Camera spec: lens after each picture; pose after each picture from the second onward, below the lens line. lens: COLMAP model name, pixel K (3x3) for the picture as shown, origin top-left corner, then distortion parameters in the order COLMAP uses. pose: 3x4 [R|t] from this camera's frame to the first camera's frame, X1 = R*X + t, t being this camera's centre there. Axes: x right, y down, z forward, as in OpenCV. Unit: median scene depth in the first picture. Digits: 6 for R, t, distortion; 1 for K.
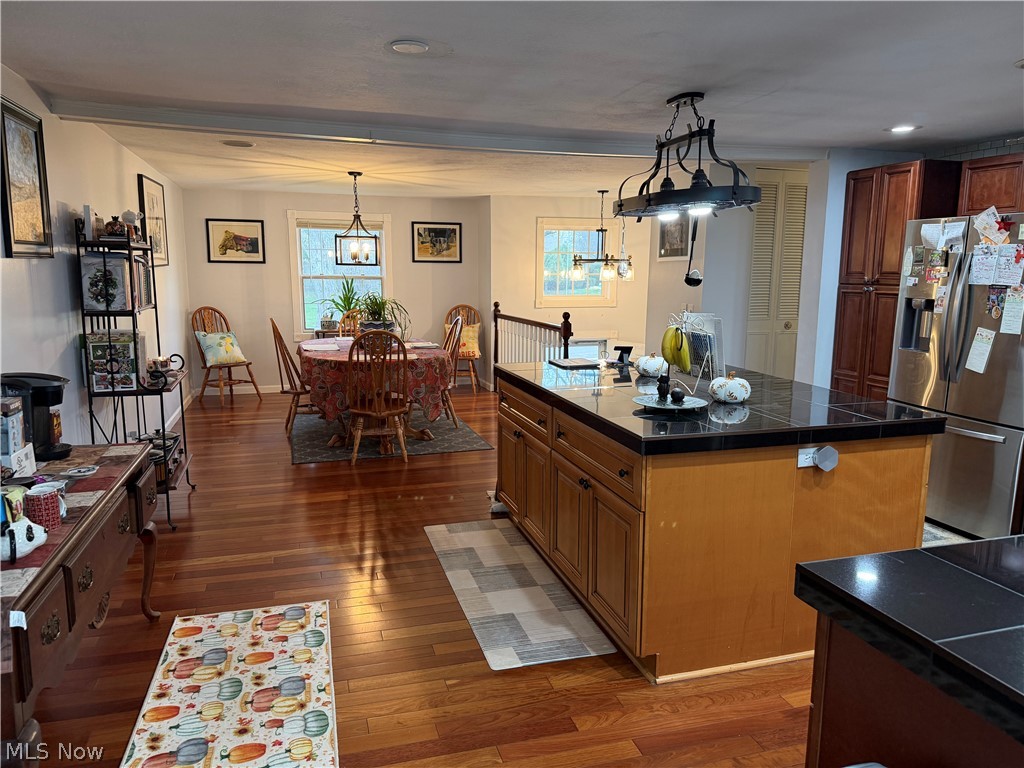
lens RADIAL K [[724.3, 0, 516.6], [0, 724.3, 384.6], [0, 0, 1]] dist [0.060707, -0.082275]
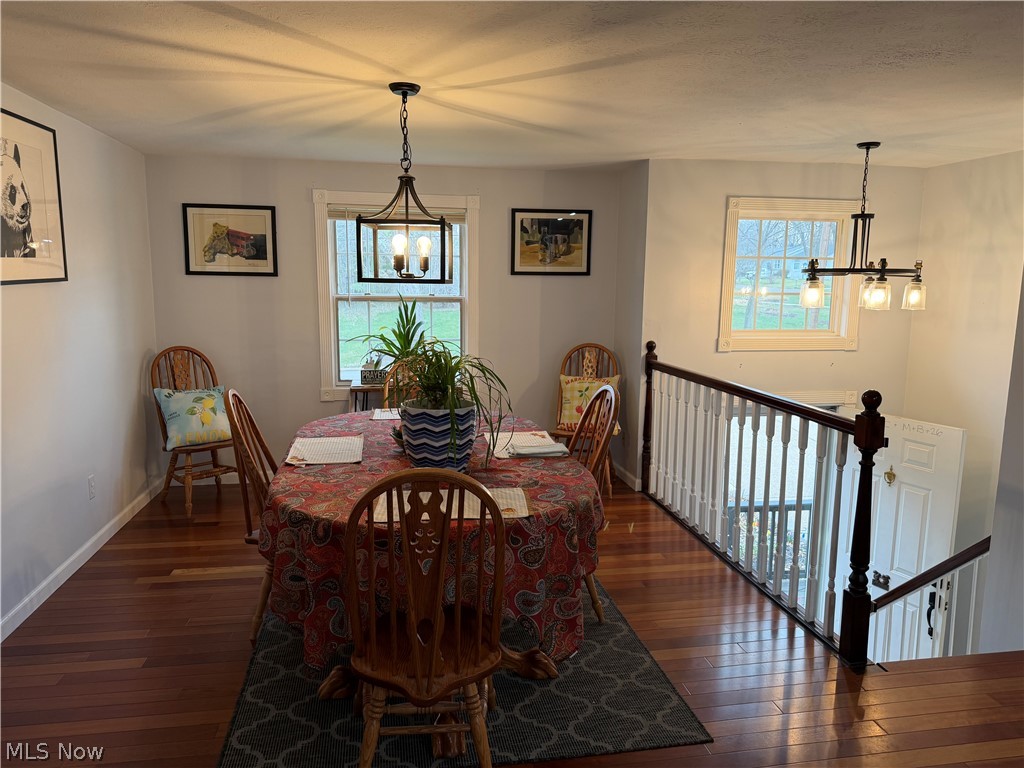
lens RADIAL K [[724.3, 0, 502.0], [0, 724.3, 382.9], [0, 0, 1]] dist [0.060707, -0.082275]
pose [[0.990075, 0.023588, -0.138549, -0.069326], [-0.025935, 0.999549, -0.015157, -0.072837], [0.138129, 0.018599, 0.990240, 0.425514]]
